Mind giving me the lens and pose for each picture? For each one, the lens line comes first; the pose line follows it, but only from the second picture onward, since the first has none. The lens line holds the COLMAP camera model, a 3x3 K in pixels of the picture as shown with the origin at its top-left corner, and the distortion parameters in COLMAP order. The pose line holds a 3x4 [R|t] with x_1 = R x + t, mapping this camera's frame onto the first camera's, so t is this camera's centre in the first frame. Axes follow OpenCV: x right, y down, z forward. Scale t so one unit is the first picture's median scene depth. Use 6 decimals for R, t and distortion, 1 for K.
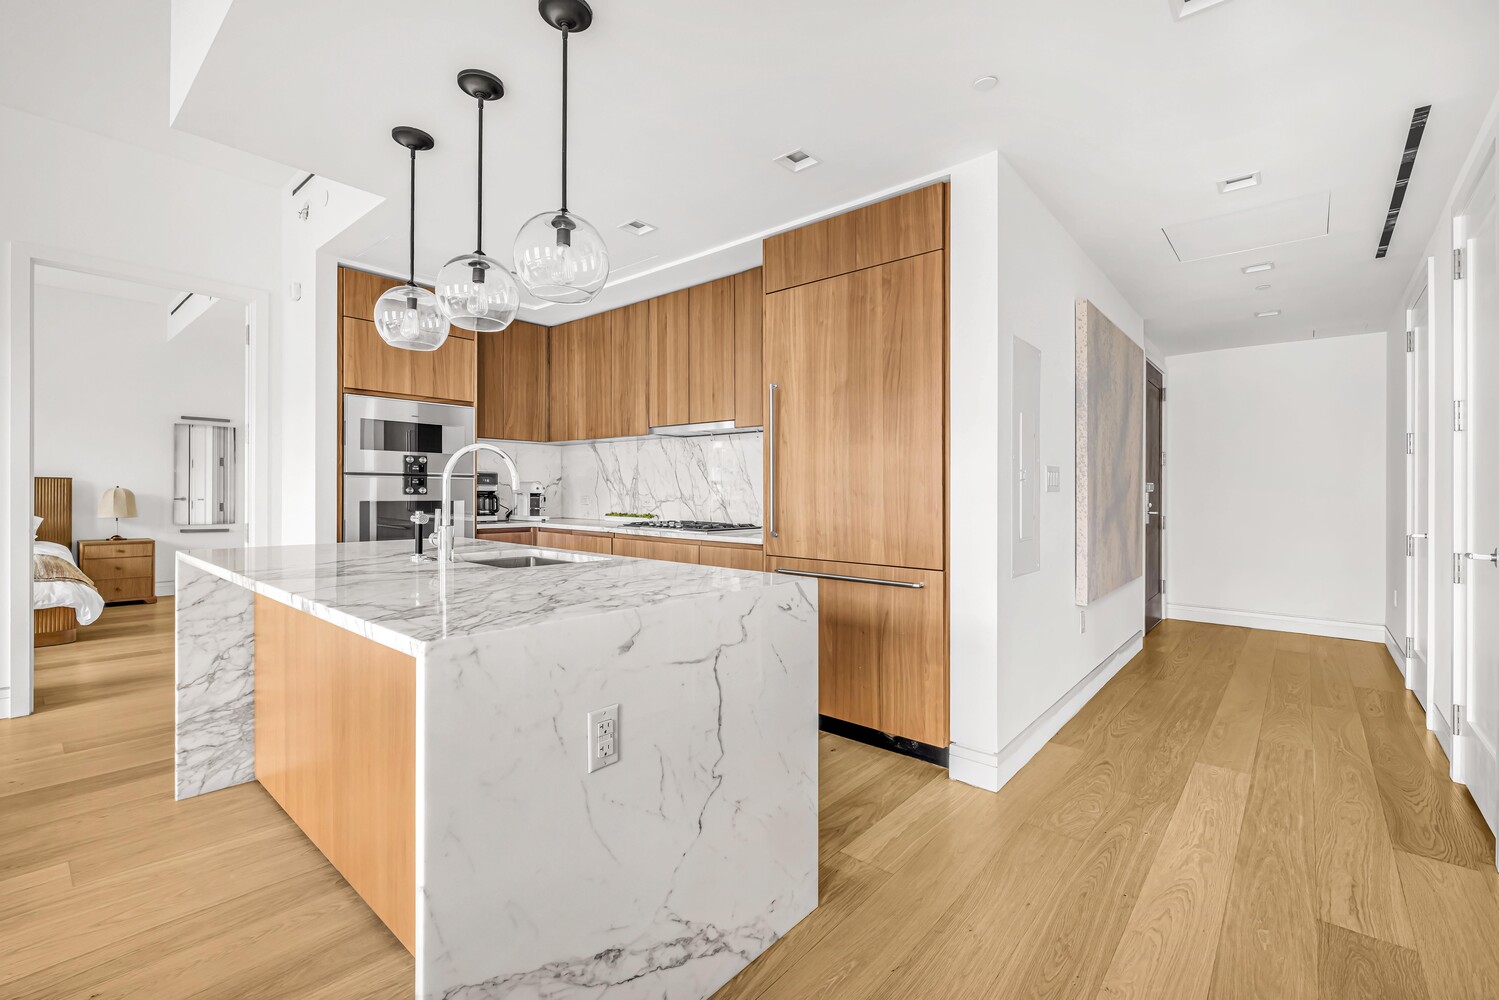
lens RADIAL K [[641.6, 0, 748.8], [0, 641.6, 496.7], [0, 0, 1]] dist [-0.000878, -0.000039]
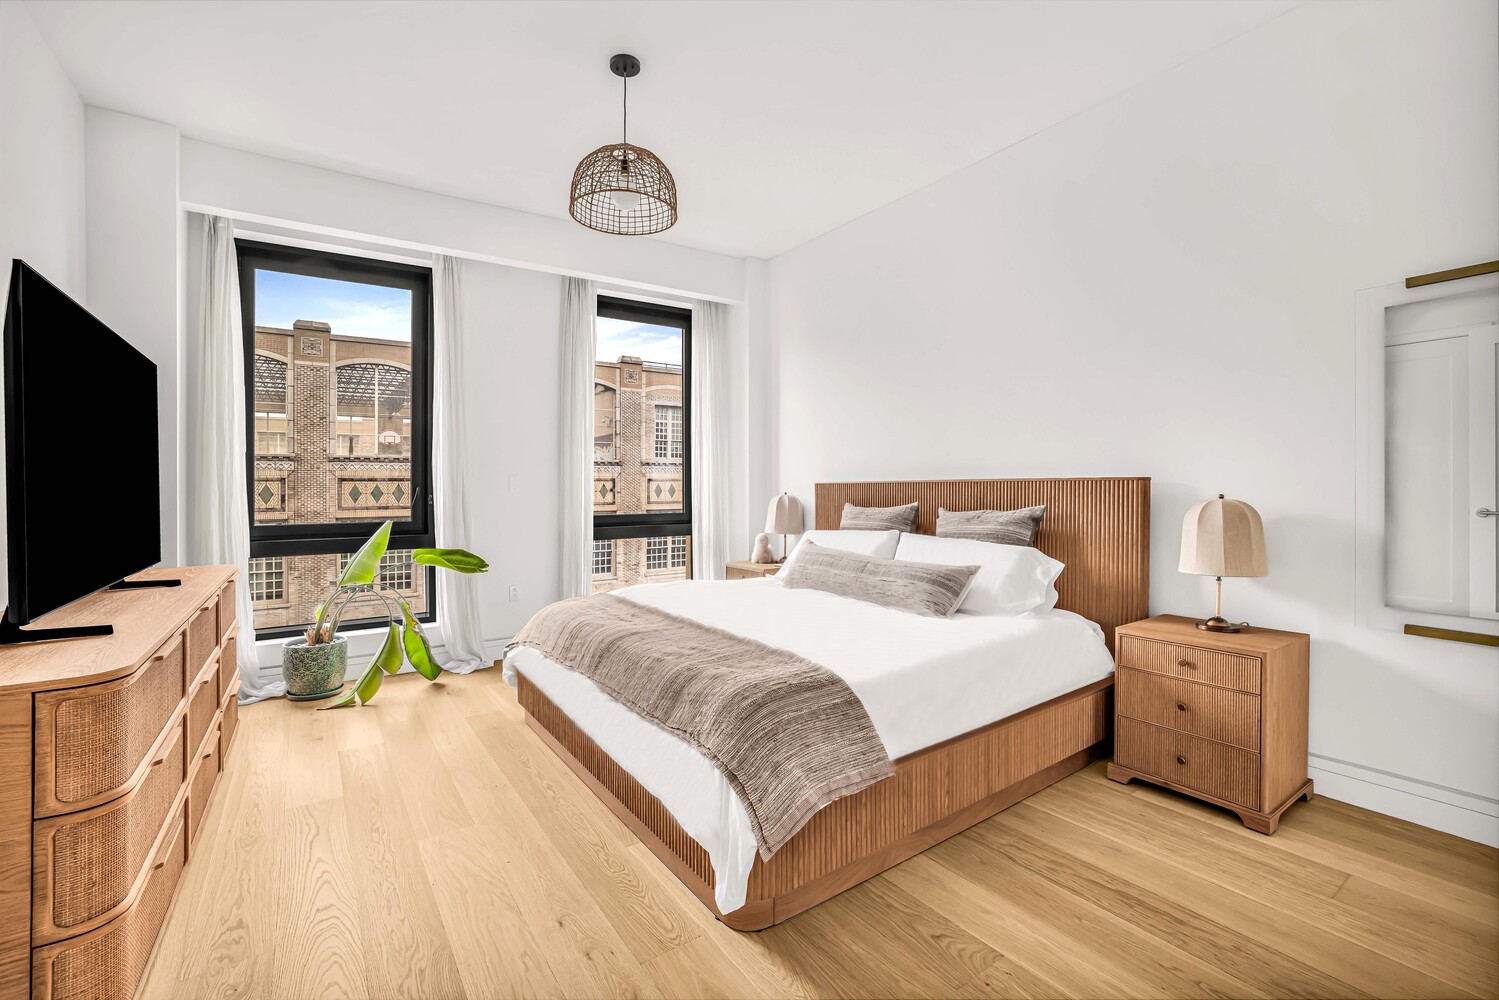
lens RADIAL K [[641.6, 0, 748.8], [0, 641.6, 496.7], [0, 0, 1]] dist [-0.000878, -0.000039]
pose [[-0.250727, 0.001336, -0.968057, -0.809099], [0.000458, 0.999999, 0.001261, -0.025772], [0.968058, -0.000127, -0.250727, 1.266162]]
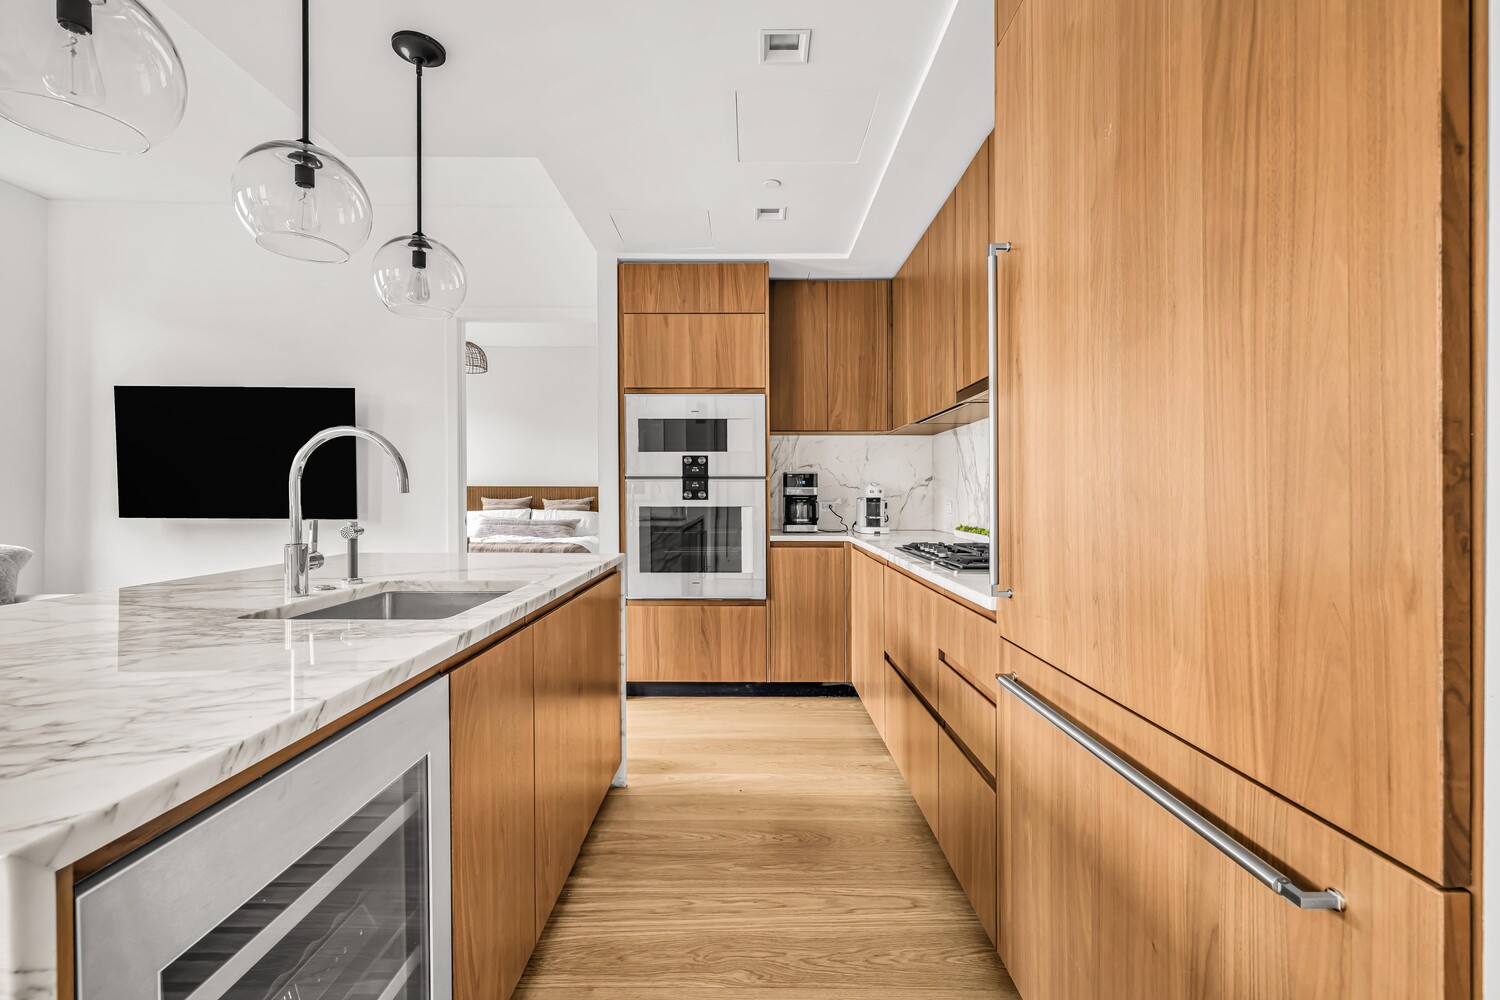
lens RADIAL K [[649.7, 0, 746.6], [0, 649.7, 504.8], [0, 0, 1]] dist [-0.000351, 0.000065]
pose [[0.645211, 0.005712, -0.763983, 0.211579], [-0.001580, 0.999980, 0.006142, -0.001858], [0.764003, -0.002756, 0.645207, 0.474078]]
